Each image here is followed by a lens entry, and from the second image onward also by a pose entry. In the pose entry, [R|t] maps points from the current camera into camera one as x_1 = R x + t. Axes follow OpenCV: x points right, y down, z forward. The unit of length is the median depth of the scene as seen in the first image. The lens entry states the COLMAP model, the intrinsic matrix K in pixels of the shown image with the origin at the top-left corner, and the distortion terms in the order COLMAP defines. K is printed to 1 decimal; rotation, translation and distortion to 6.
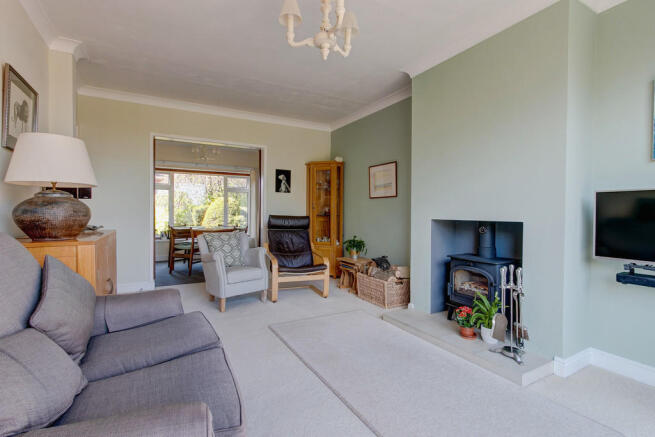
lens RADIAL K [[300.1, 0, 323.1], [0, 300.1, 219.1], [0, 0, 1]] dist [0.002140, 0.000073]
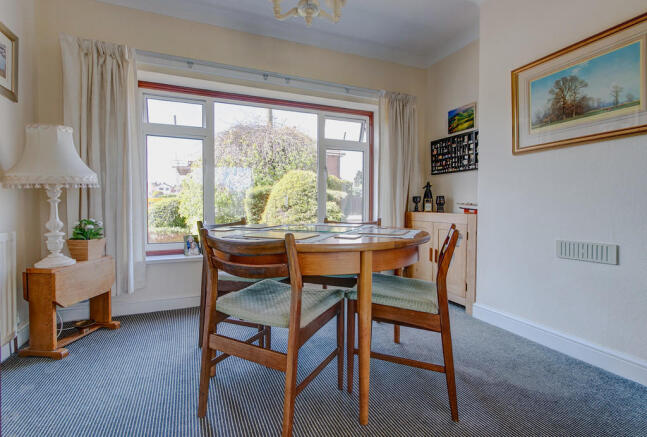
lens RADIAL K [[296.4, 0, 318.3], [0, 296.4, 214.3], [0, 0, 1]] dist [0.002140, 0.000073]
pose [[0.992097, 0.001782, -0.125457, -0.221188], [-0.001328, 0.999992, 0.003705, 0.007452], [0.125463, -0.003509, 0.992092, 0.447844]]
